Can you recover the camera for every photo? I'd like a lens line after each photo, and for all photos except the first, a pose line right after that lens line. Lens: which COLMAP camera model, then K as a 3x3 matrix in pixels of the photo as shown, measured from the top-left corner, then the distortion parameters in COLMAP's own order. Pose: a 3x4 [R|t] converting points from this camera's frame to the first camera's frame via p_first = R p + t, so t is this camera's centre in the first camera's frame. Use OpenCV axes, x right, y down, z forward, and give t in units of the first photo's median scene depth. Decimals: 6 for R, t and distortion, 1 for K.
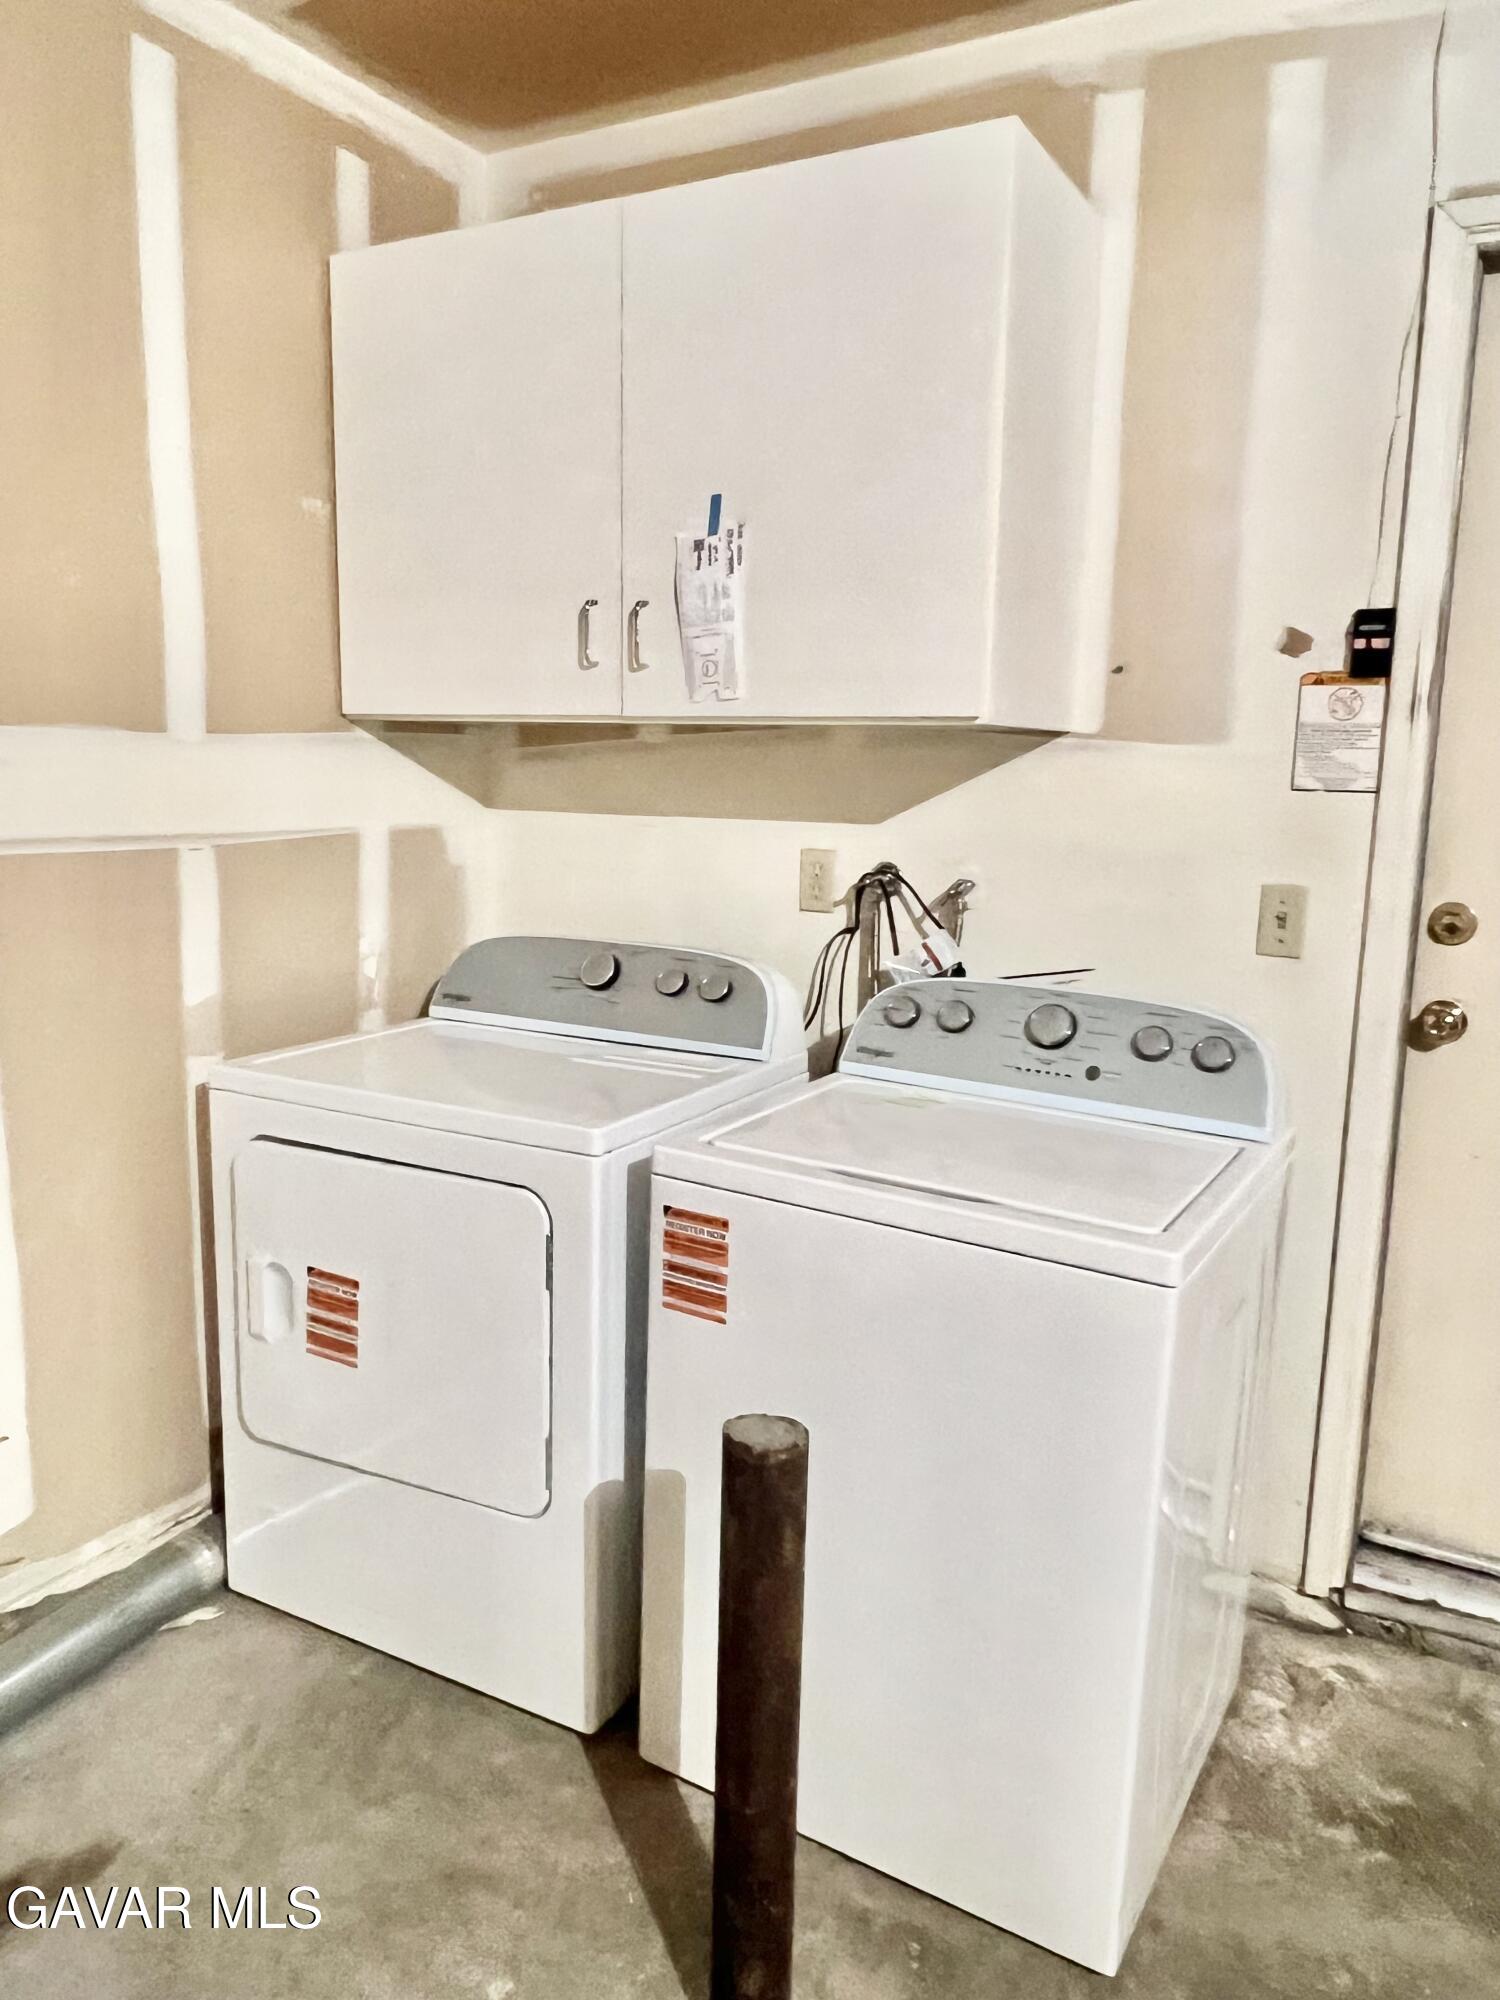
lens RADIAL K [[1421.2, 0, 748.5], [0, 1421.2, 1001.6], [0, 0, 1]] dist [-0.000192, -0.001303]
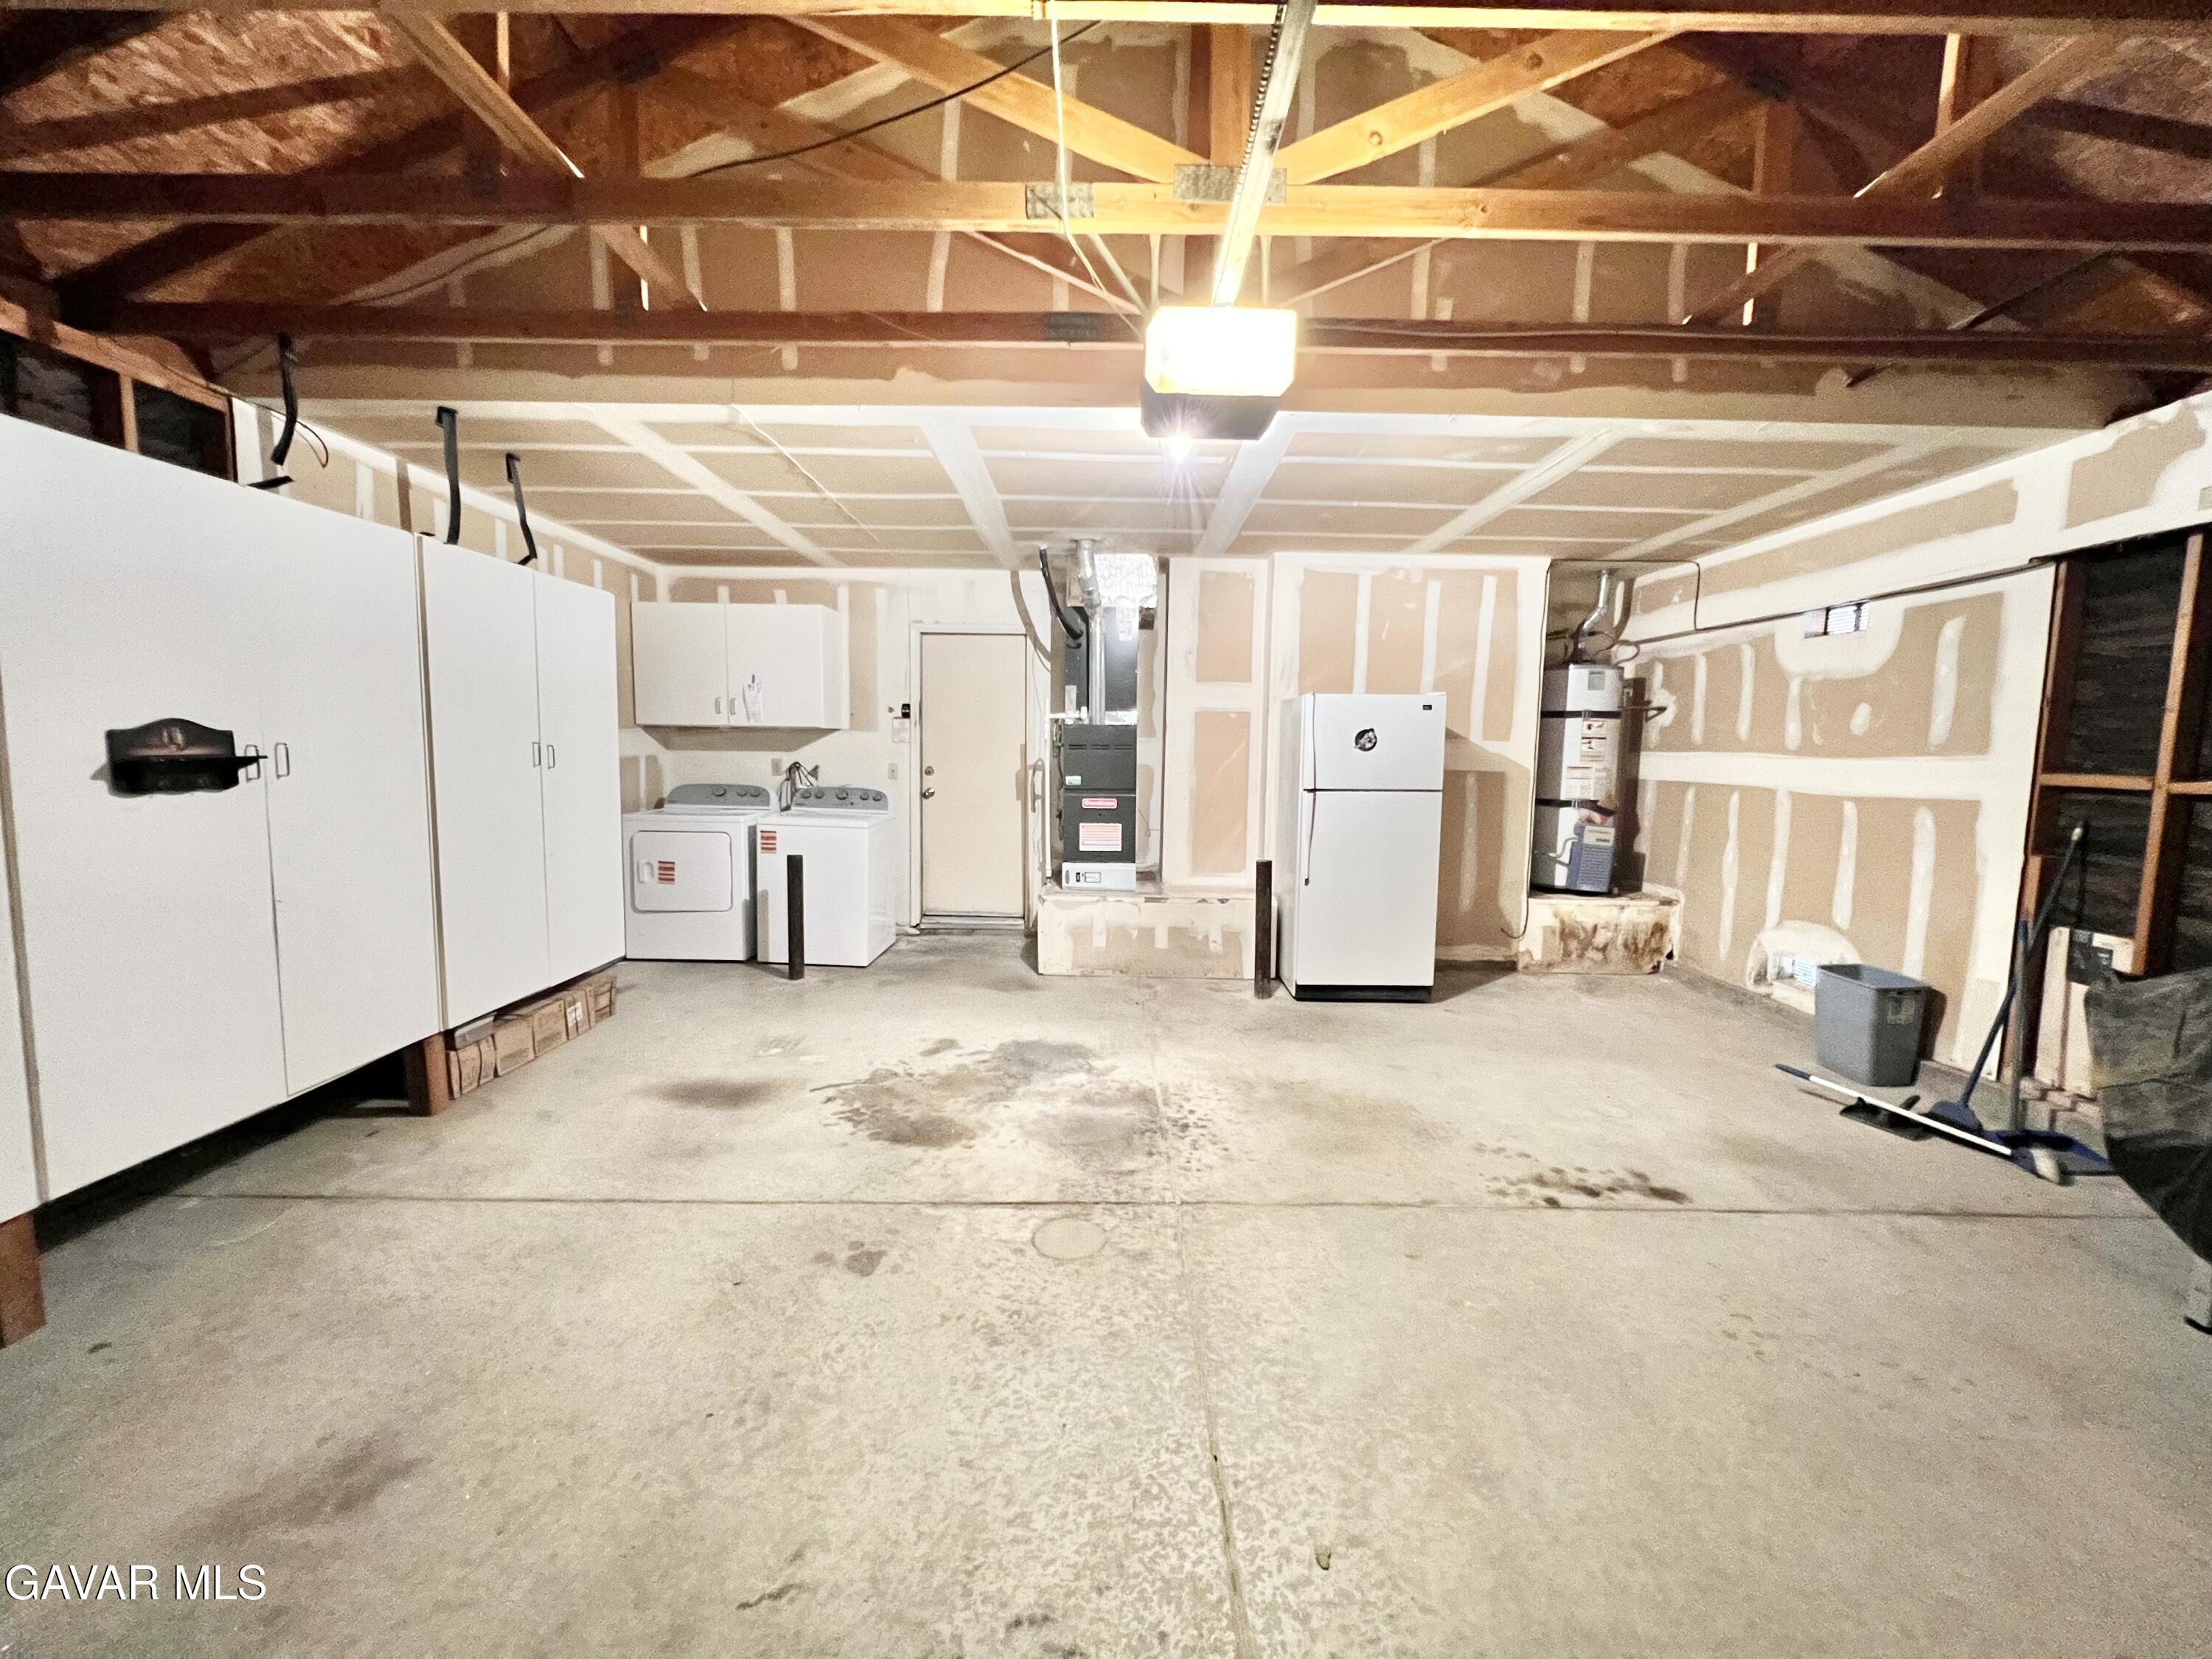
lens RADIAL K [[879.6, 0, 1108.9], [0, 879.6, 828.8], [0, 0, 1]] dist [-0.003059, 0.000748]
pose [[0.870346, -0.055010, 0.489359, -0.381653], [0.080882, 0.996214, -0.031865, 0.256442], [-0.485753, 0.067314, 0.871500, -1.665963]]
